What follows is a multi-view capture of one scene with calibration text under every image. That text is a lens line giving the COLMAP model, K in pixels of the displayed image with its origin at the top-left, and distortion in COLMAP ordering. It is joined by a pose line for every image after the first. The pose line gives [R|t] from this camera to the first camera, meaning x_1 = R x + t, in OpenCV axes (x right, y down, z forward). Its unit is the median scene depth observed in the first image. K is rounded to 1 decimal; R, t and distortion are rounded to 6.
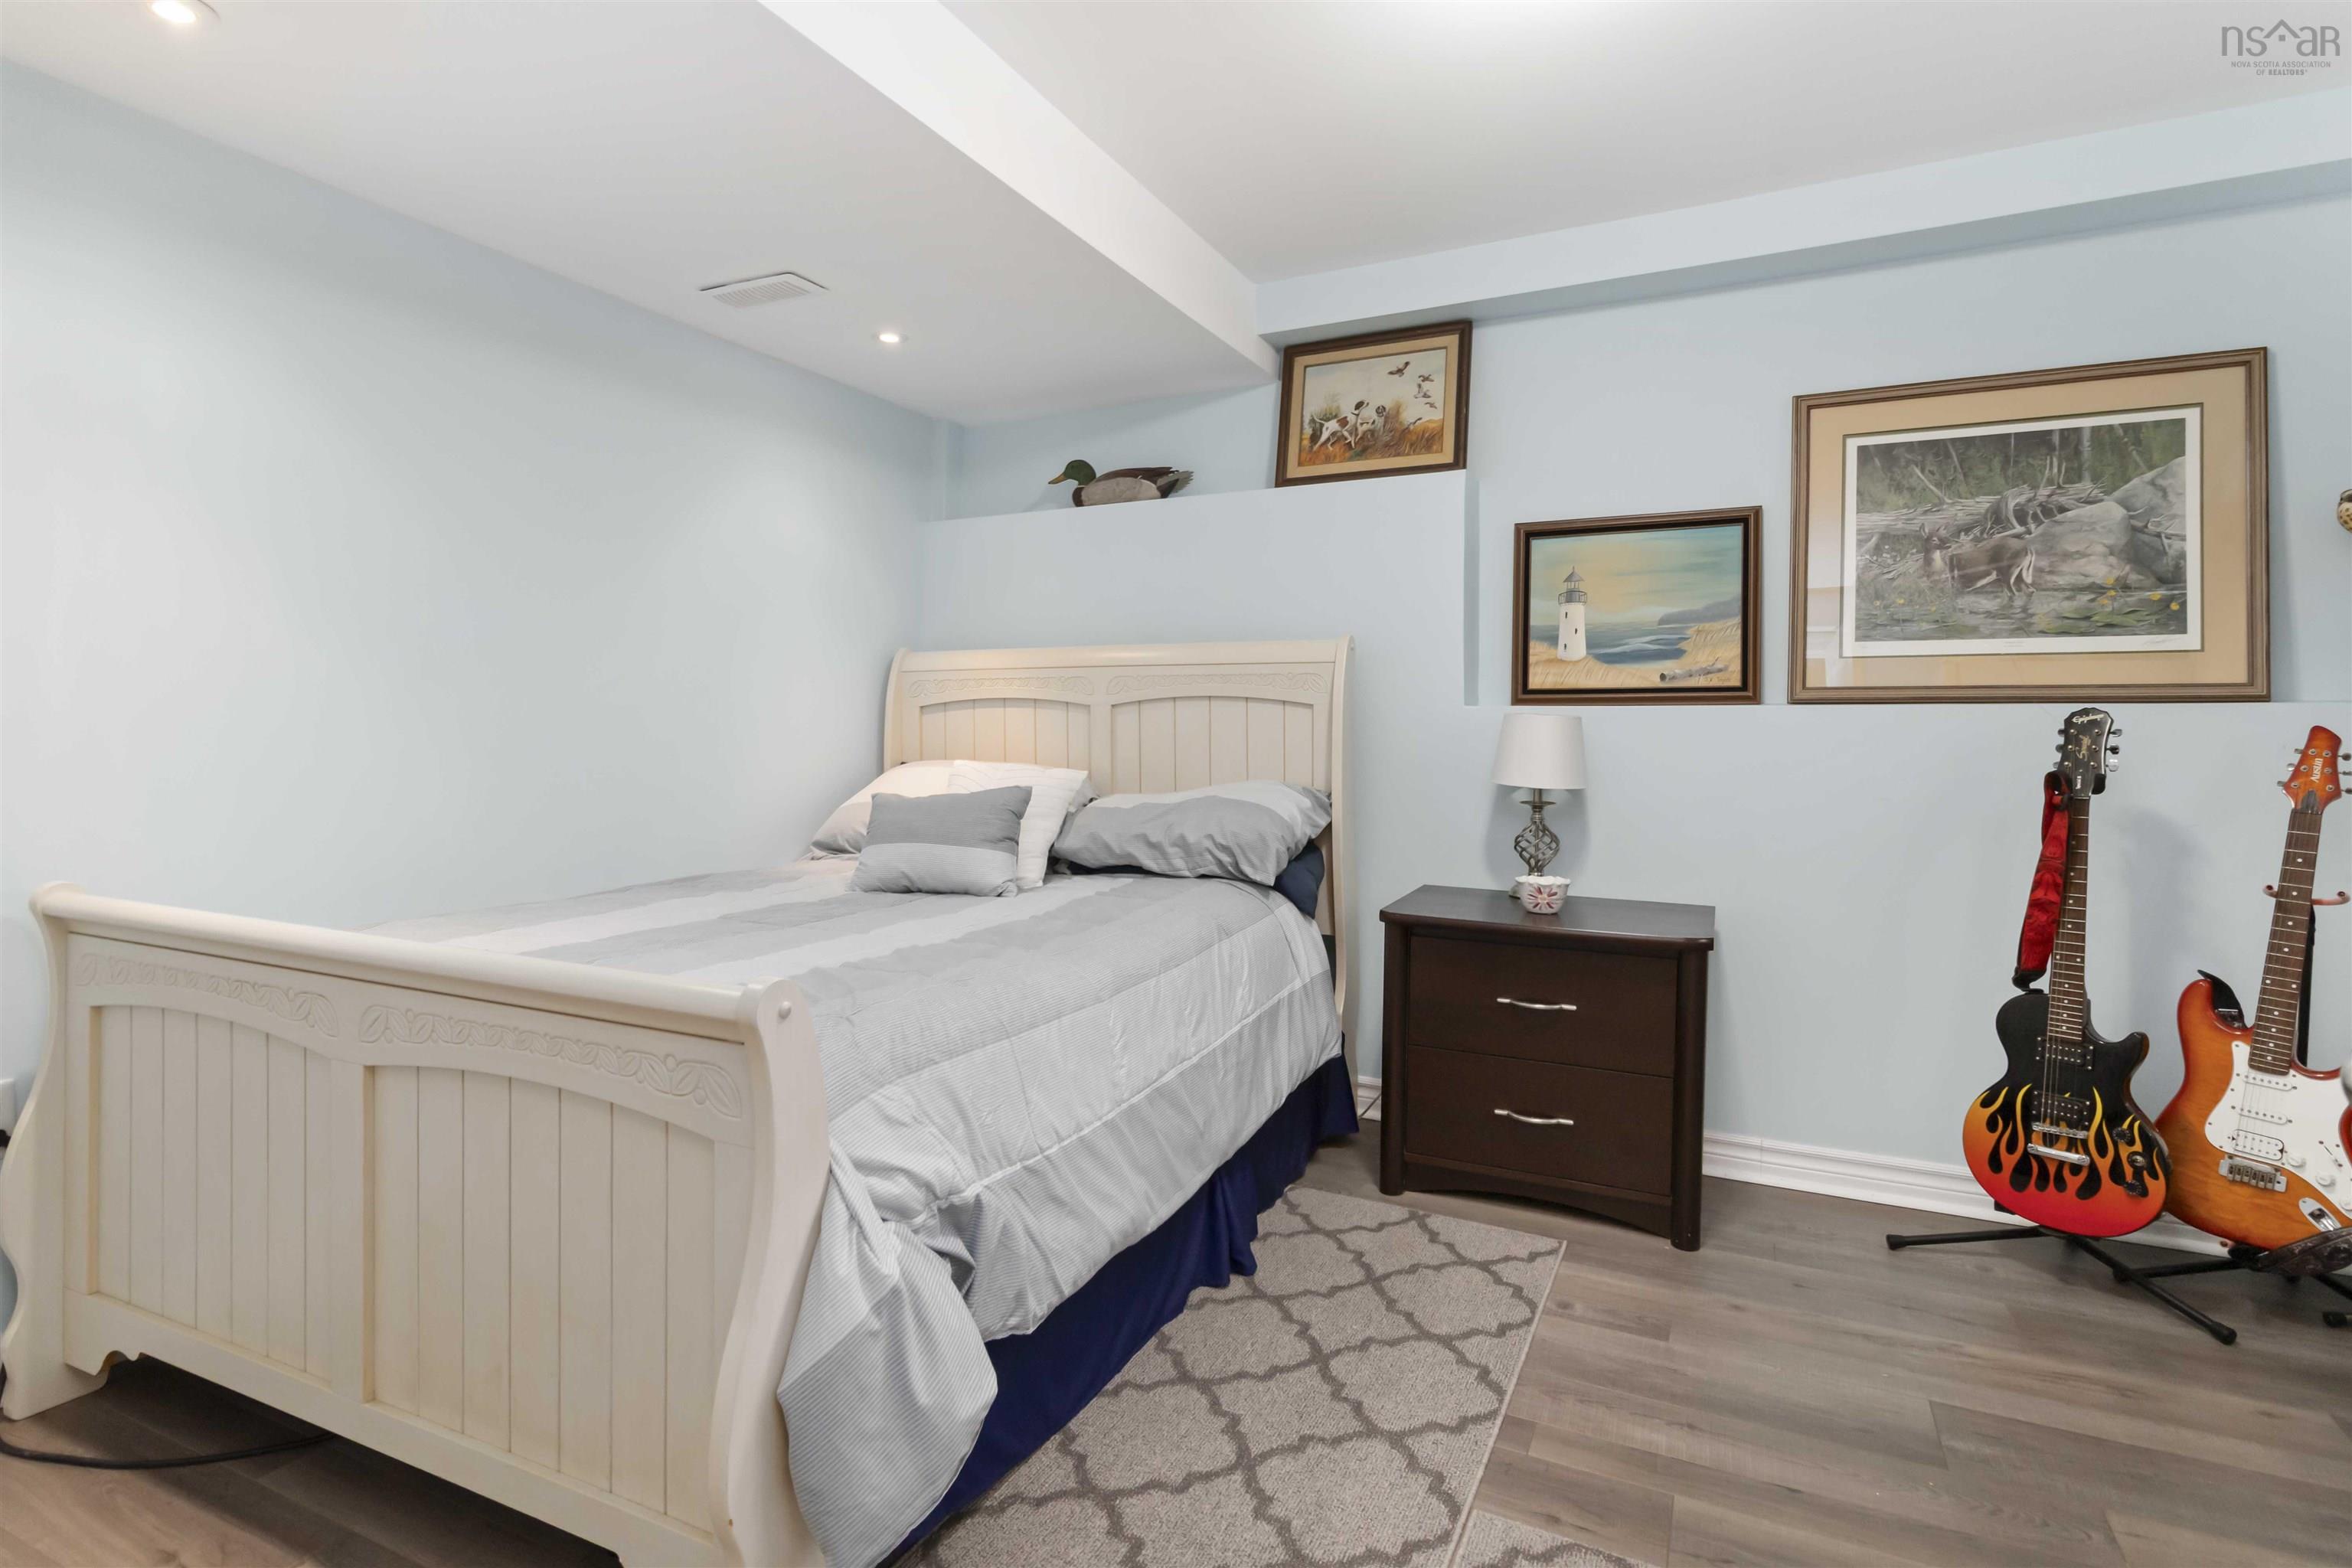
lens RADIAL K [[1191.9, 0, 1177.2], [0, 1191.9, 761.8], [0, 0, 1]] dist [0.000154, -0.000119]
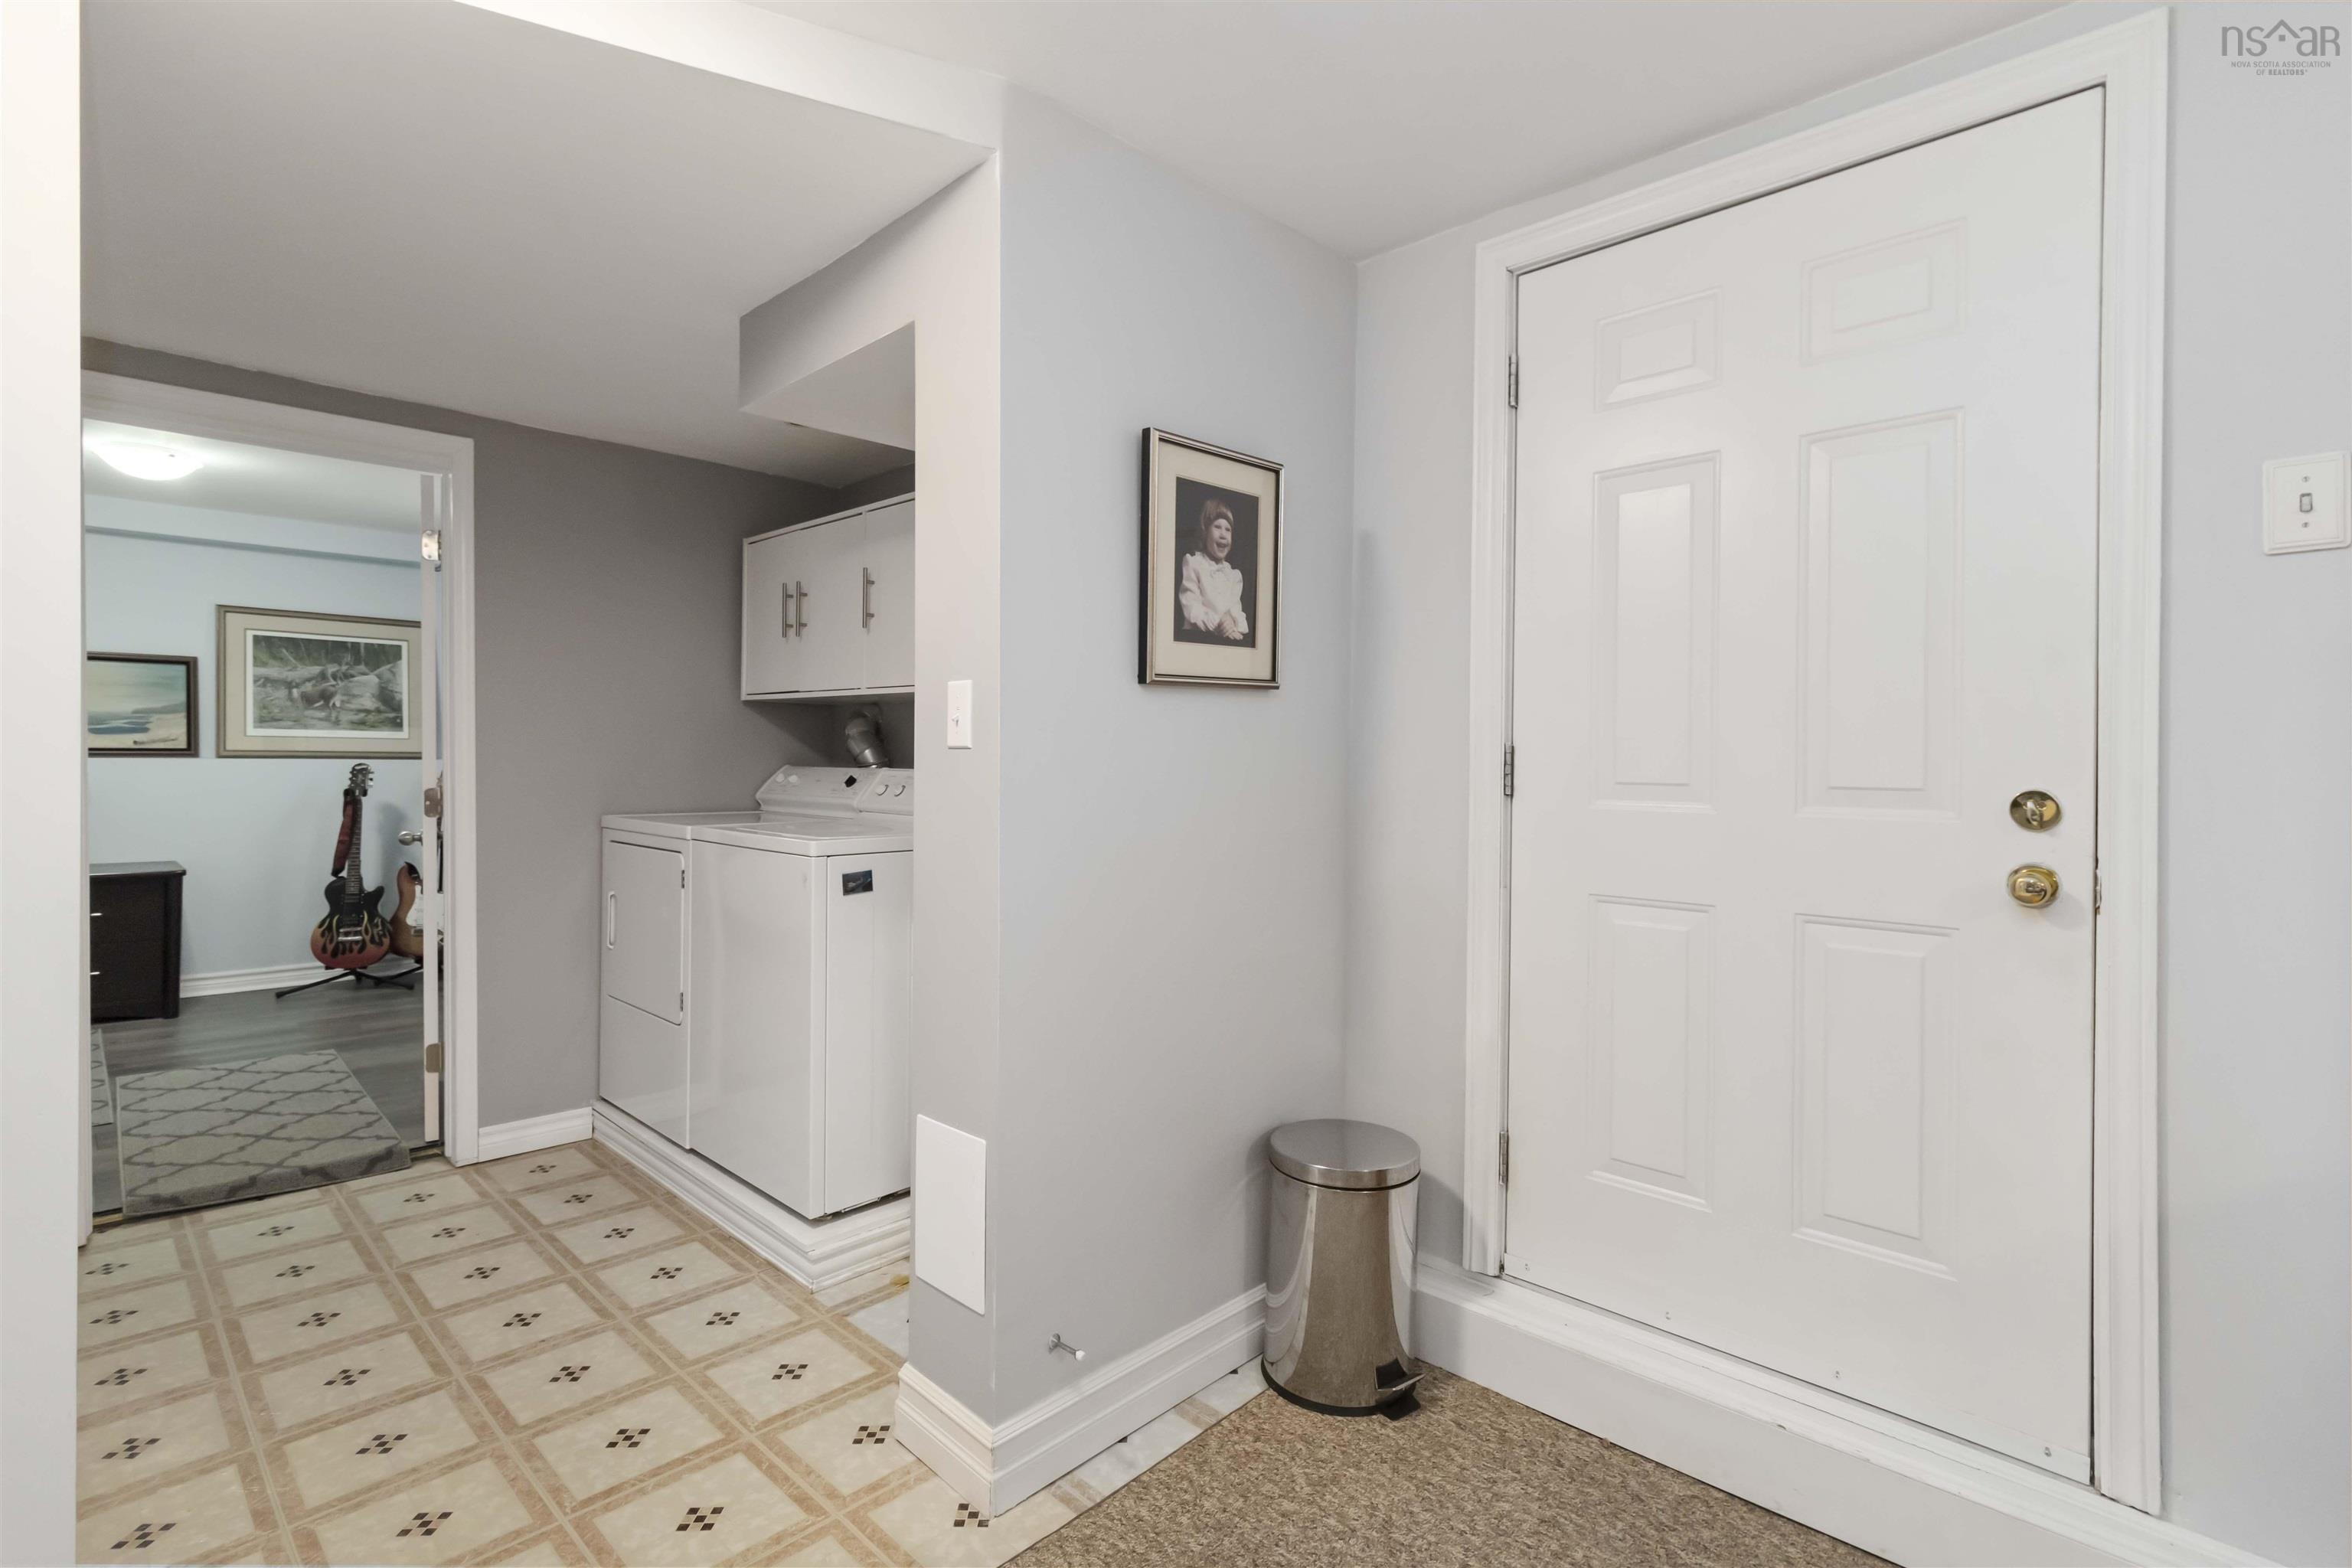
lens RADIAL K [[1106.7, 0, 1182.5], [0, 1106.7, 750.8], [0, 0, 1]] dist [0.004868, 0.000615]
pose [[0.303838, 0.002679, 0.952720, -0.829988], [0.011649, 0.999911, -0.006526, -0.030634], [-0.952653, 0.013081, 0.303779, -1.200776]]
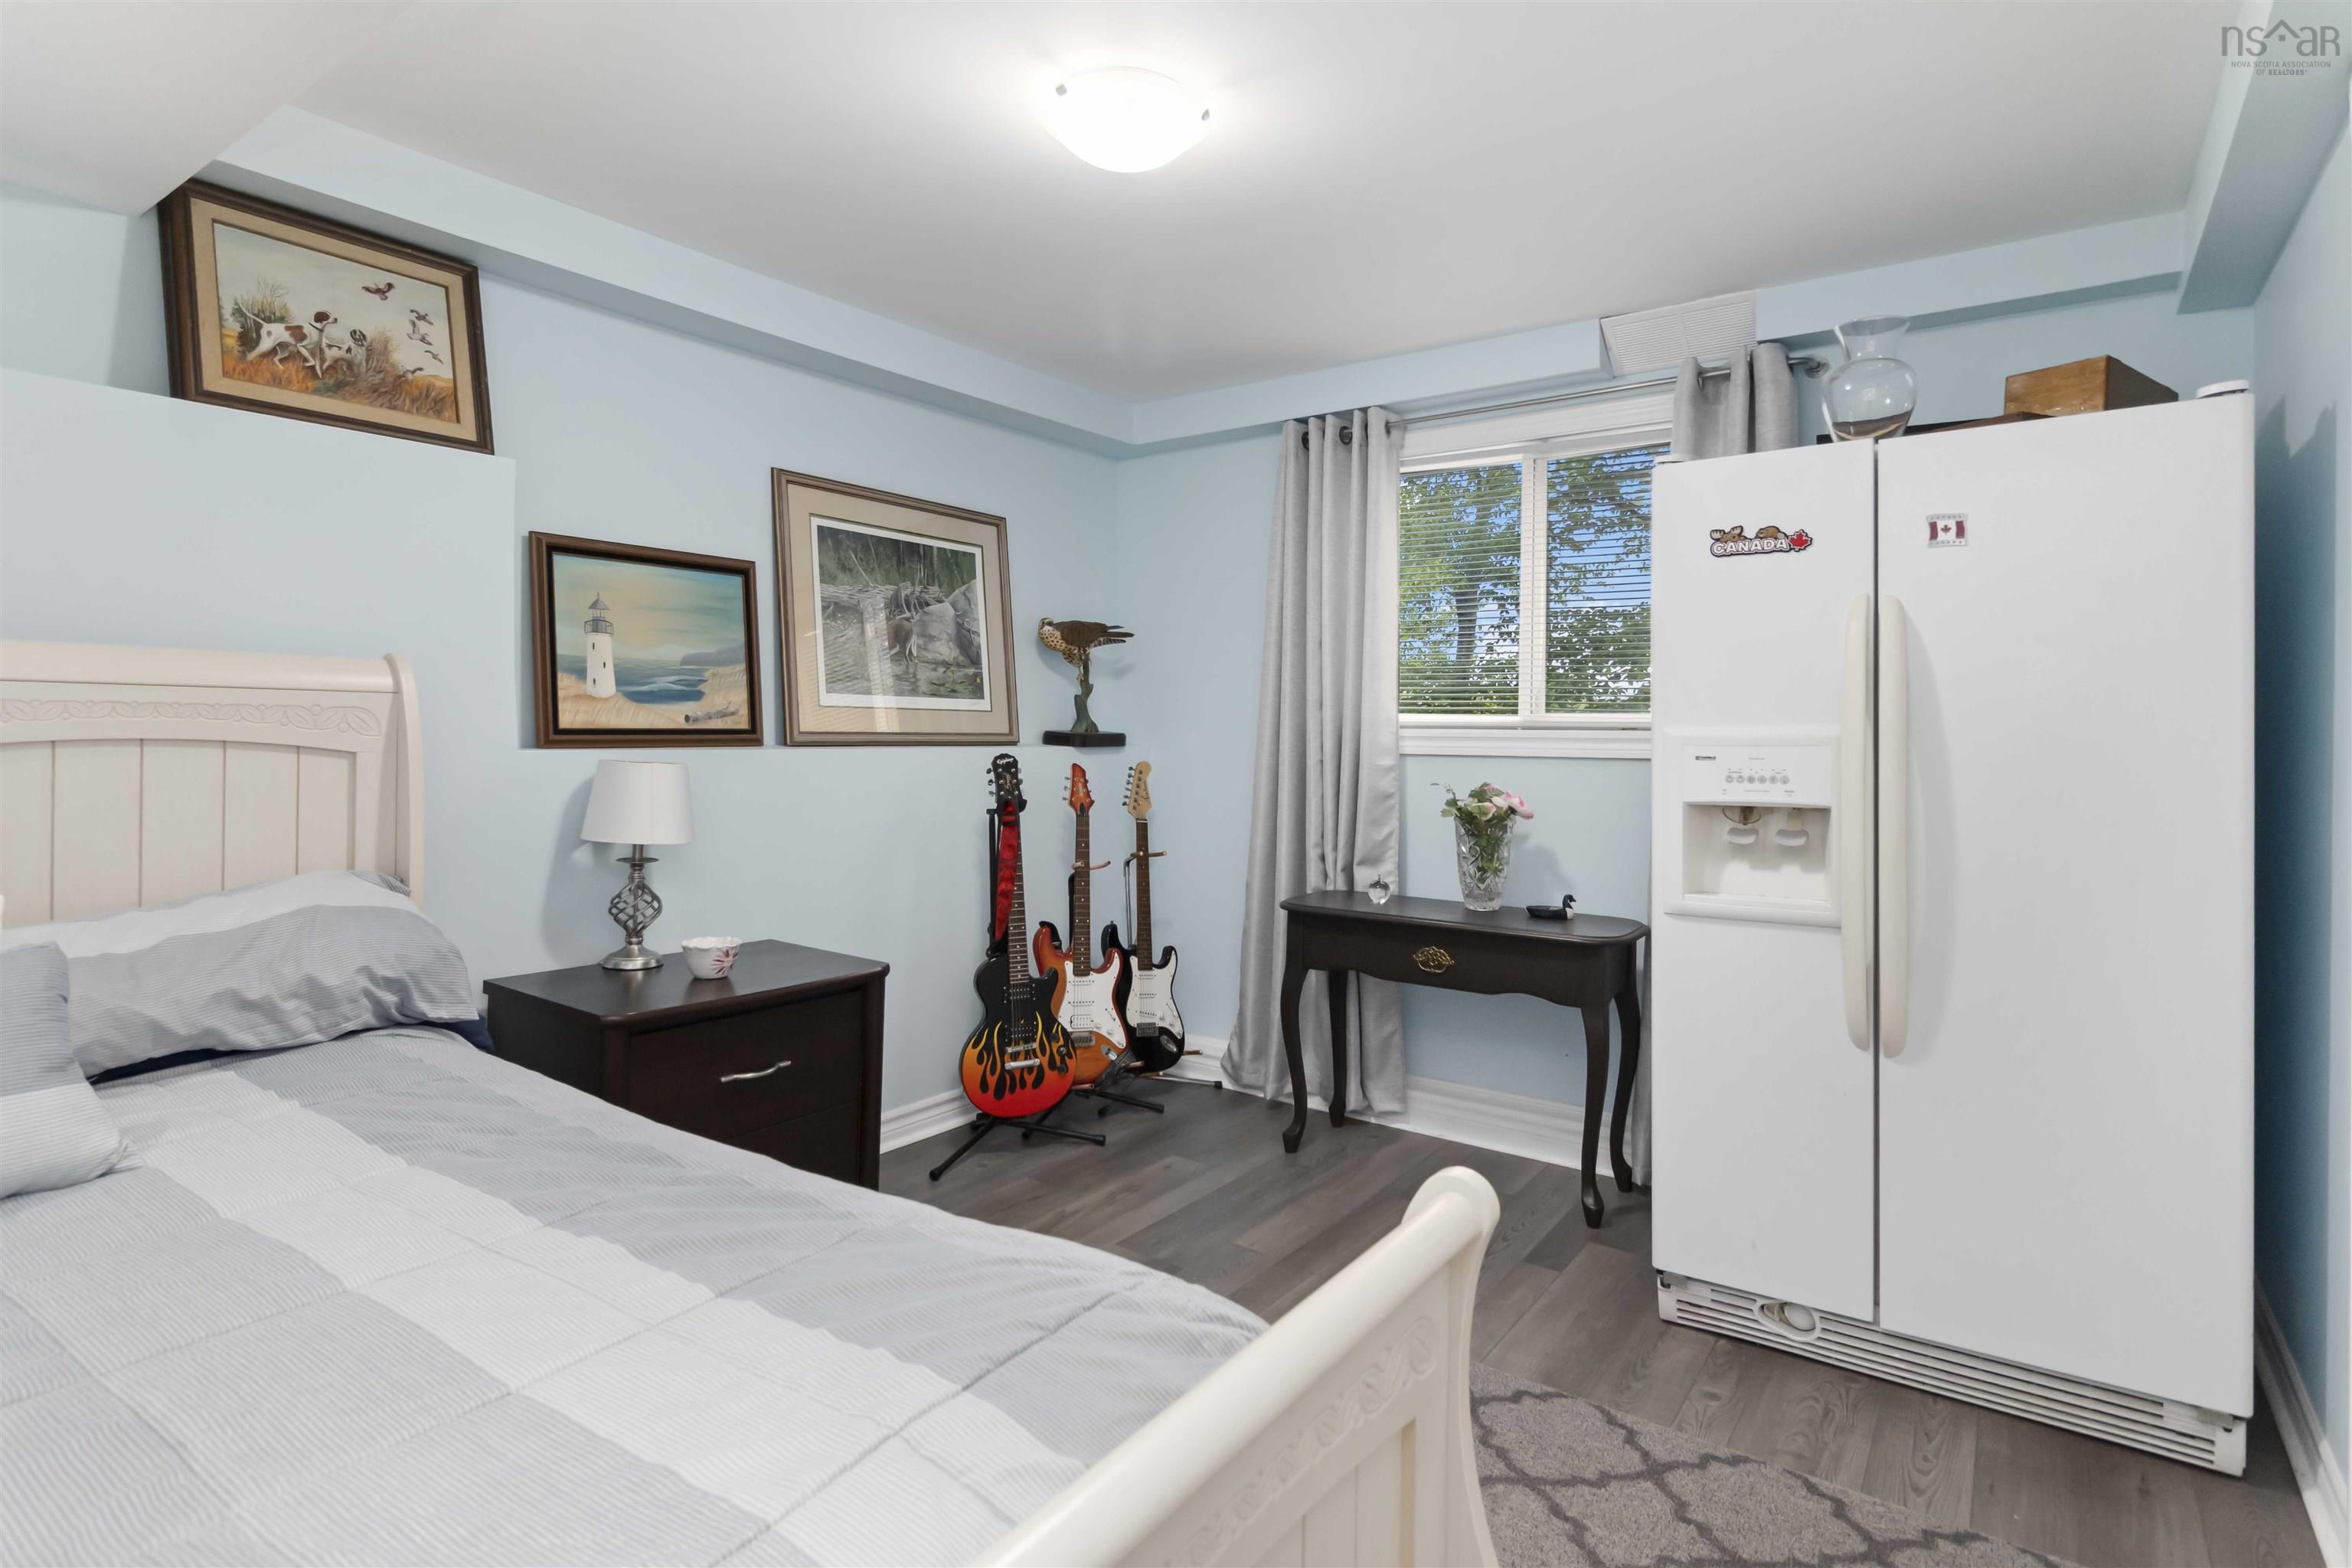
lens RADIAL K [[1207.2, 0, 1175.8], [0, 1207.2, 734.9], [0, 0, 1]] dist [-0.000749, -0.000356]
pose [[0.163397, -0.009285, 0.986517, -0.569465], [0.010566, 0.999915, 0.007661, -0.067628], [-0.986504, 0.009172, 0.163481, 0.484063]]
